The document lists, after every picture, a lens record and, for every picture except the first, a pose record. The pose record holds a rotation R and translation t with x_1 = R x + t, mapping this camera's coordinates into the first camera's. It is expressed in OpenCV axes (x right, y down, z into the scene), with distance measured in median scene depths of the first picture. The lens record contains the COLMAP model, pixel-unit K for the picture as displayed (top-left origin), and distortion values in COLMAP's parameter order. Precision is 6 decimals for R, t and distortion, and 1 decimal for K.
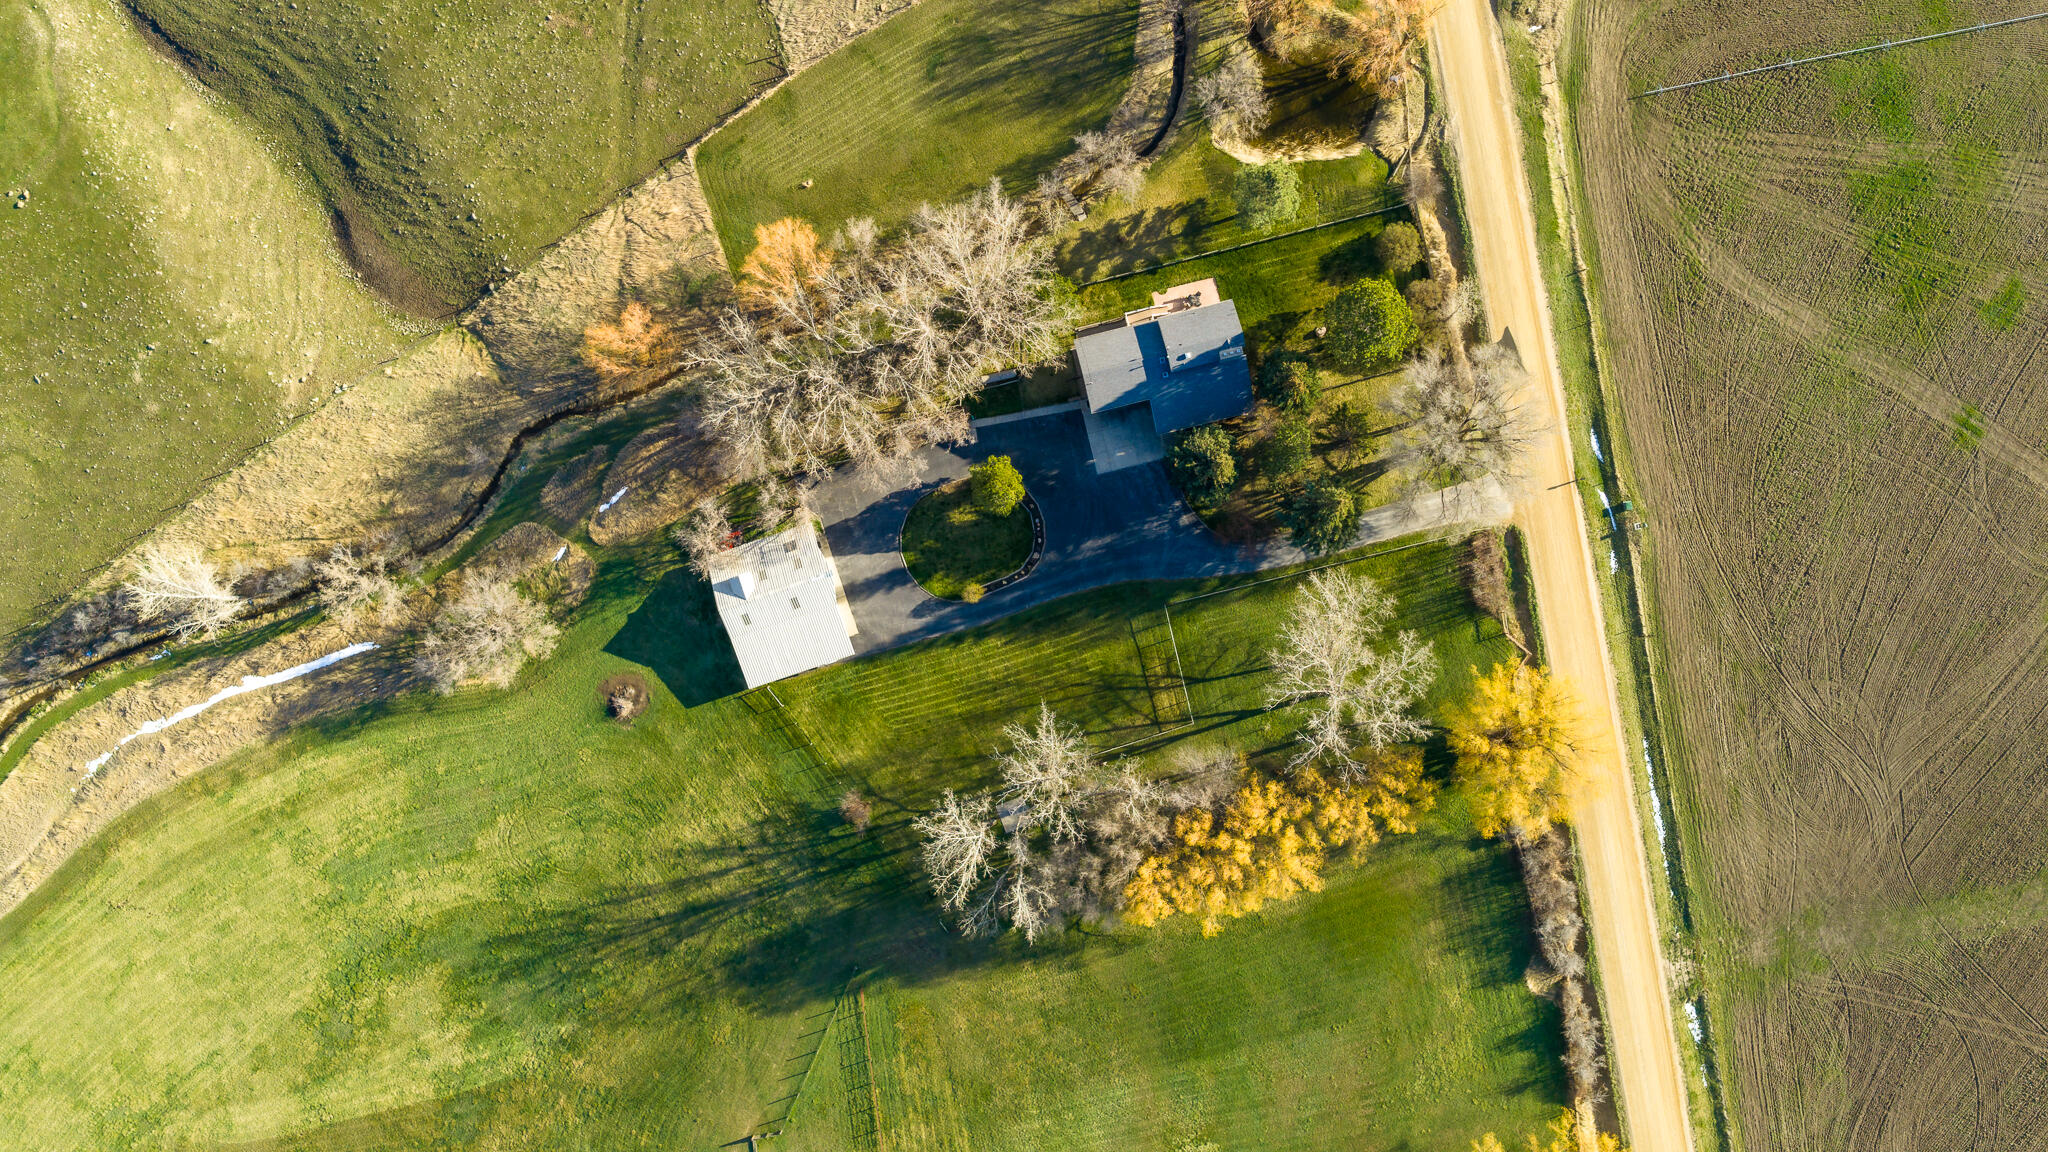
lens RADIAL K [[1692.5, 0, 1027.9], [0, 1692.5, 568.4], [0, 0, 1]] dist [0.012681, -0.034670]
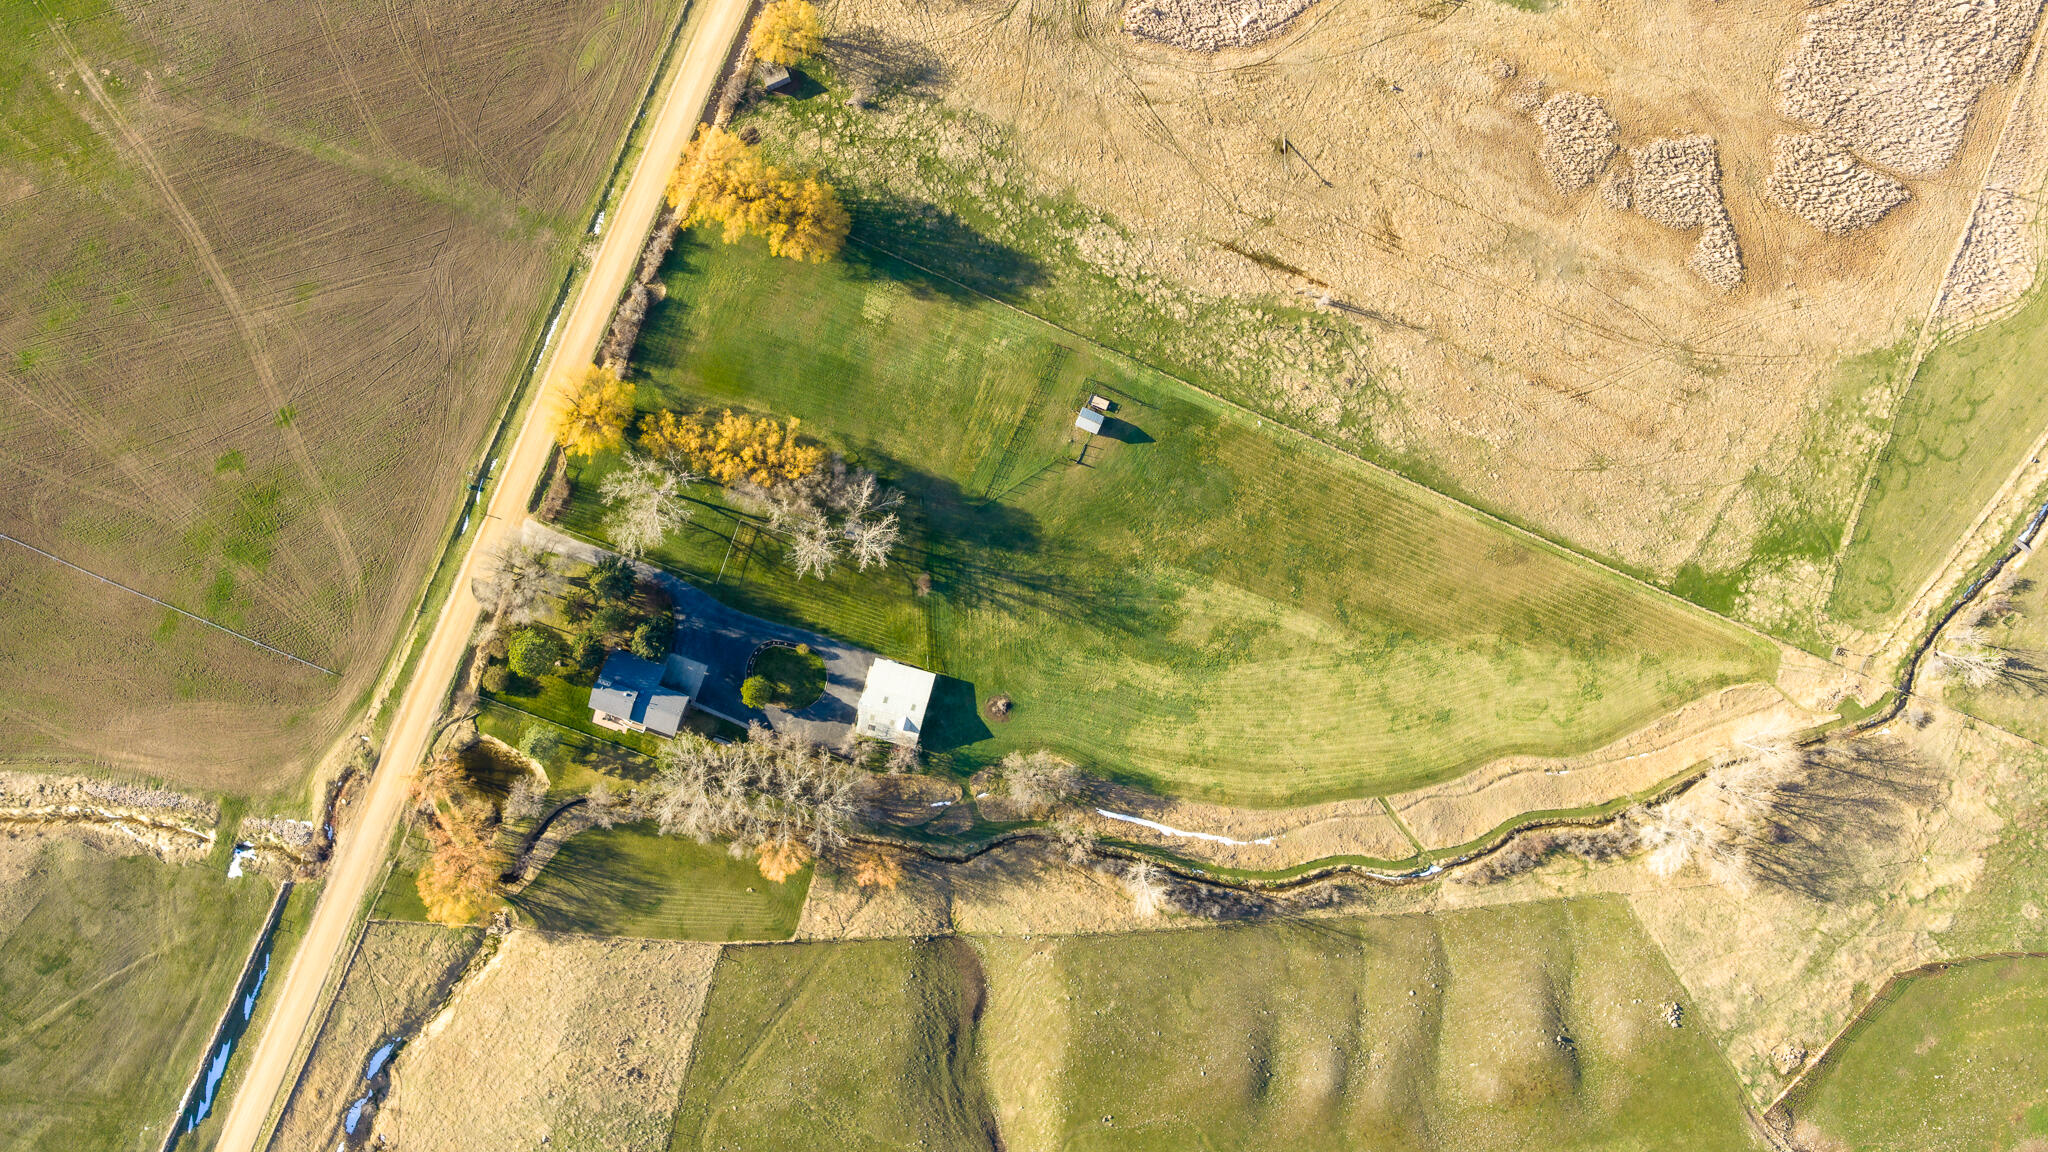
lens RADIAL K [[1692.5, 0, 1029.4], [0, 1692.5, 569.2], [0, 0, 1]] dist [0.012681, -0.034670]
pose [[-0.832696, -0.553721, -0.003104, -0.181301], [0.553729, -0.832690, -0.003402, 0.225233], [-0.000701, -0.004551, 0.999989, -0.791915]]
